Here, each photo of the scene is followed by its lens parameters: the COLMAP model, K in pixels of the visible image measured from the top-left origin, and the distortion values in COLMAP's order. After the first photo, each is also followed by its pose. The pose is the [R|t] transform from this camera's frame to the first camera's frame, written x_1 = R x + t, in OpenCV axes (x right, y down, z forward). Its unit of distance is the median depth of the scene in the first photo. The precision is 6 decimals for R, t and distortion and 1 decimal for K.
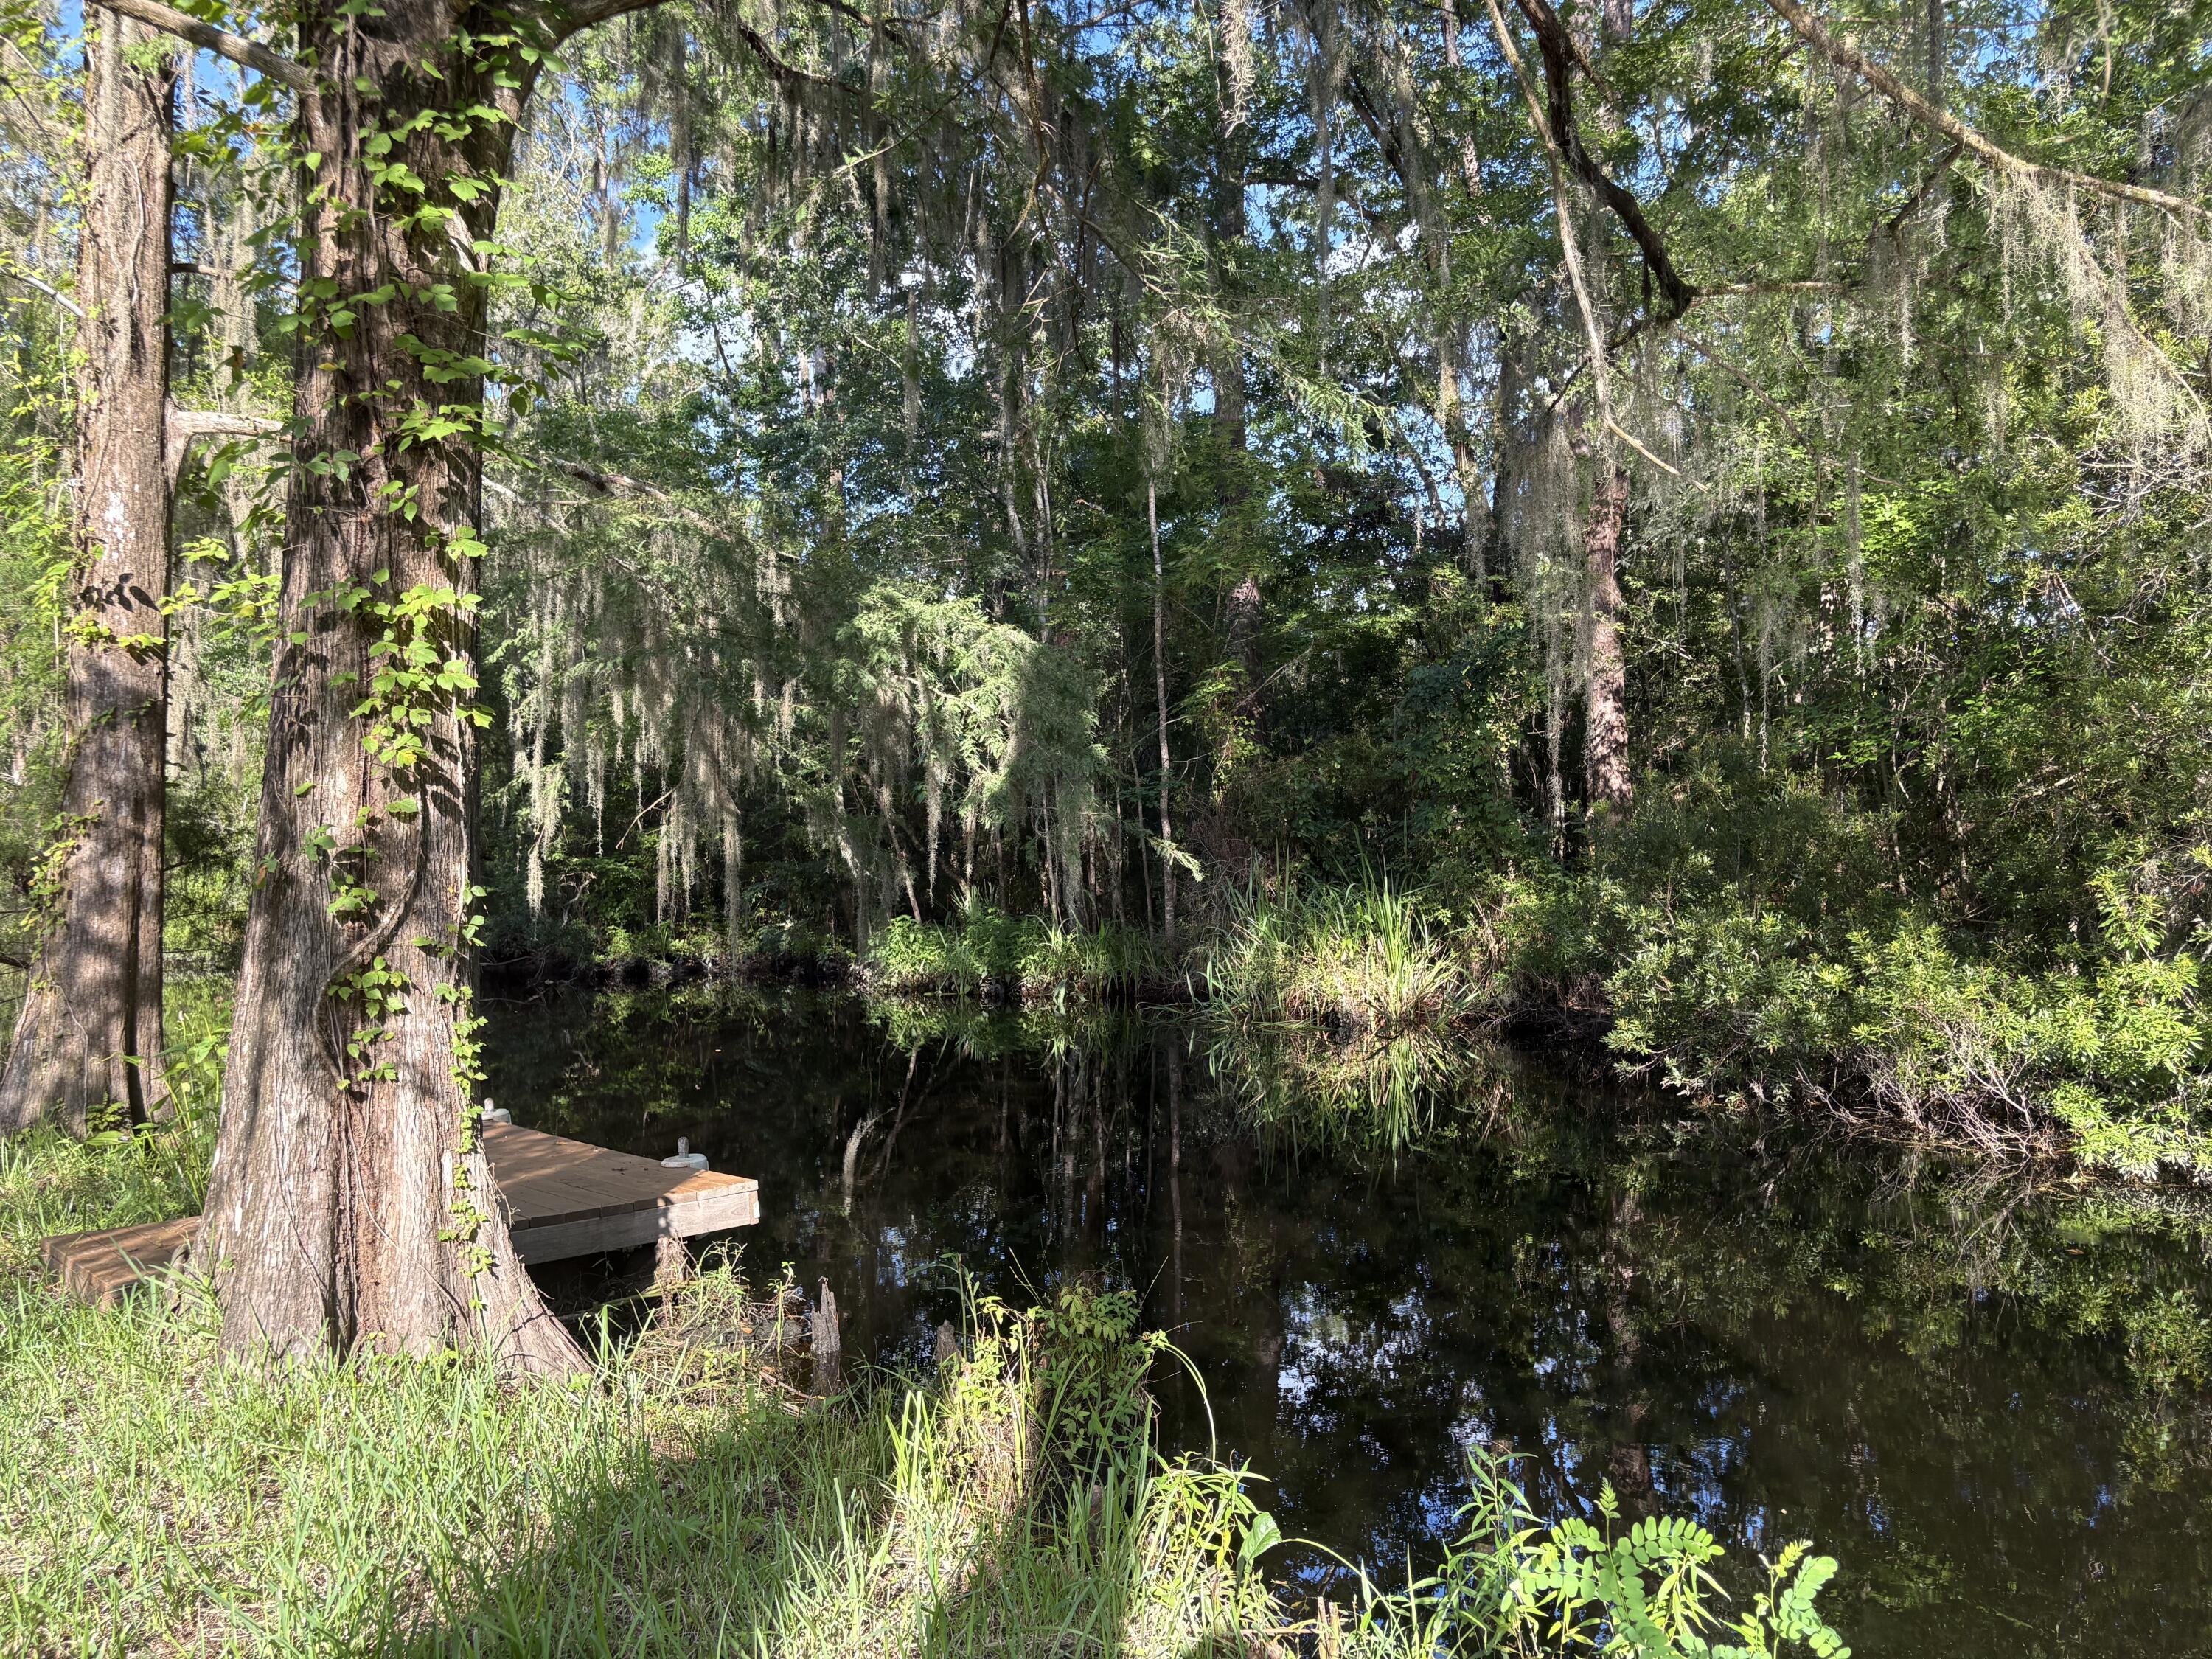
lens RADIAL K [[1769.1, 0, 1106.0], [0, 1769.1, 829.5], [0, 0, 1]] dist [-0.005515, -0.001464]
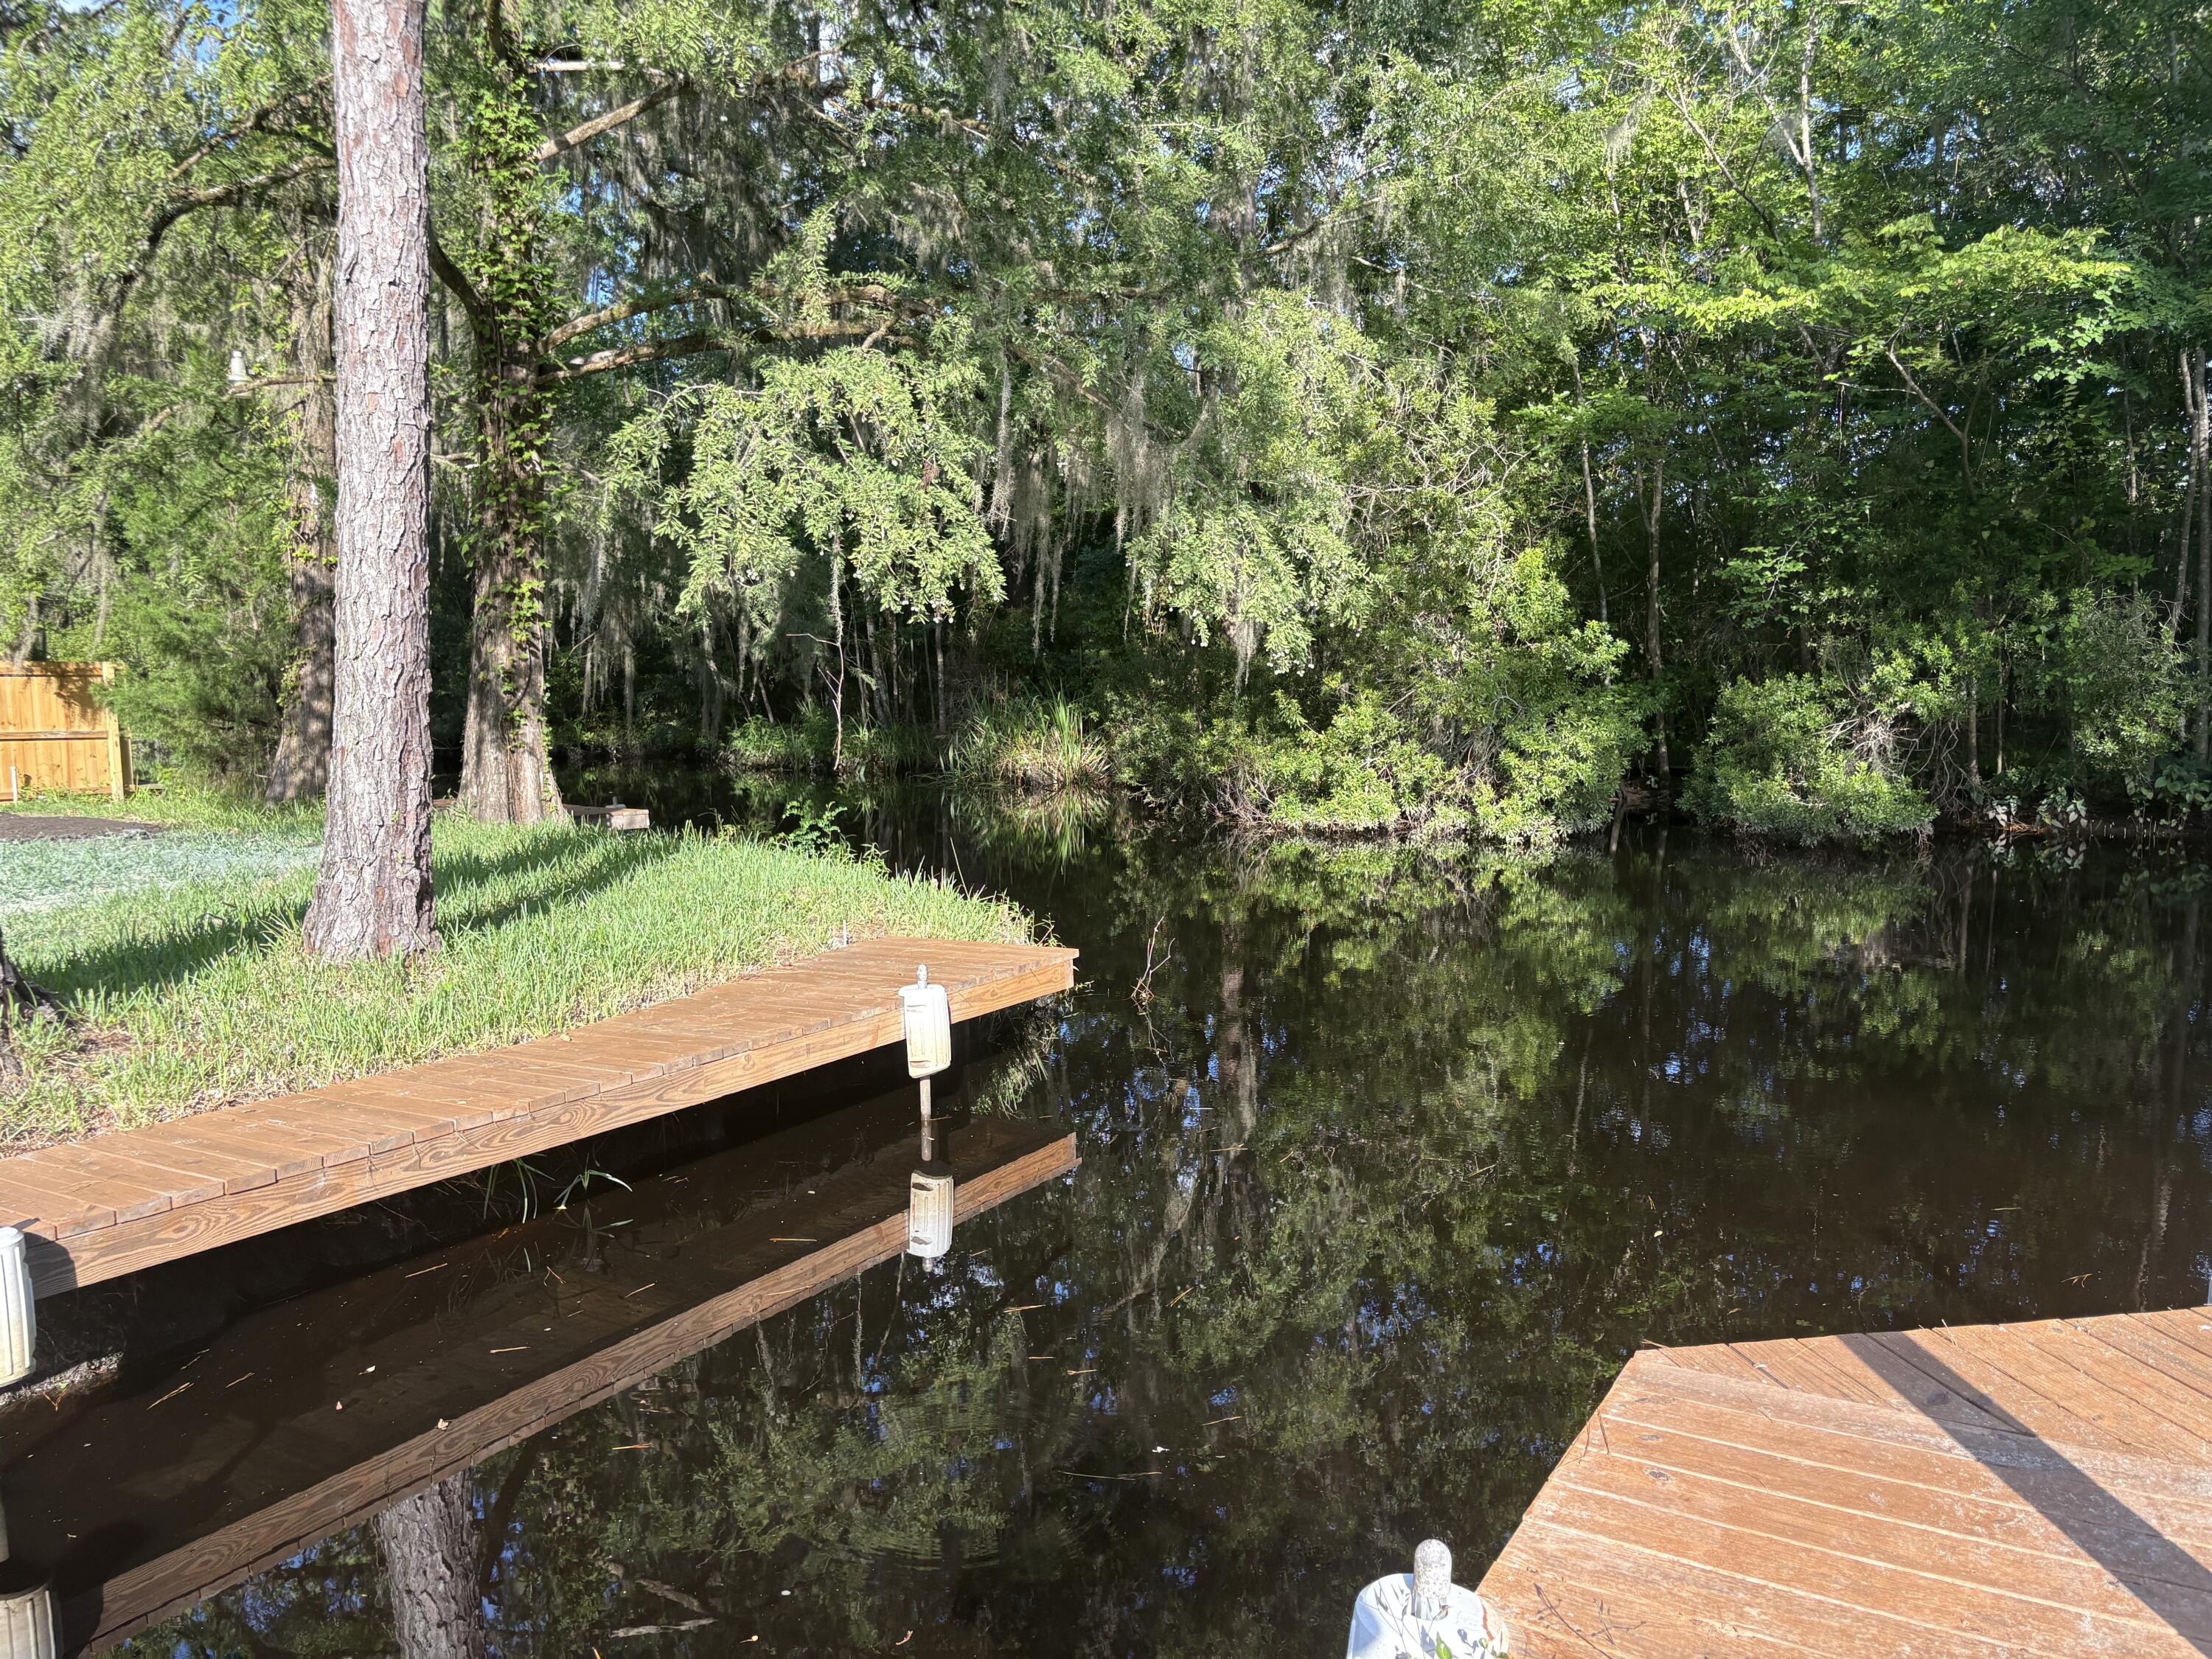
lens RADIAL K [[1769.1, 0, 1106.0], [0, 1769.1, 829.5], [0, 0, 1]] dist [-0.005515, -0.001464]
pose [[0.998353, 0.002477, 0.057318, 0.219942], [-0.008435, 0.994547, 0.103952, -0.021882], [-0.056748, -0.104264, 0.992929, -1.087259]]
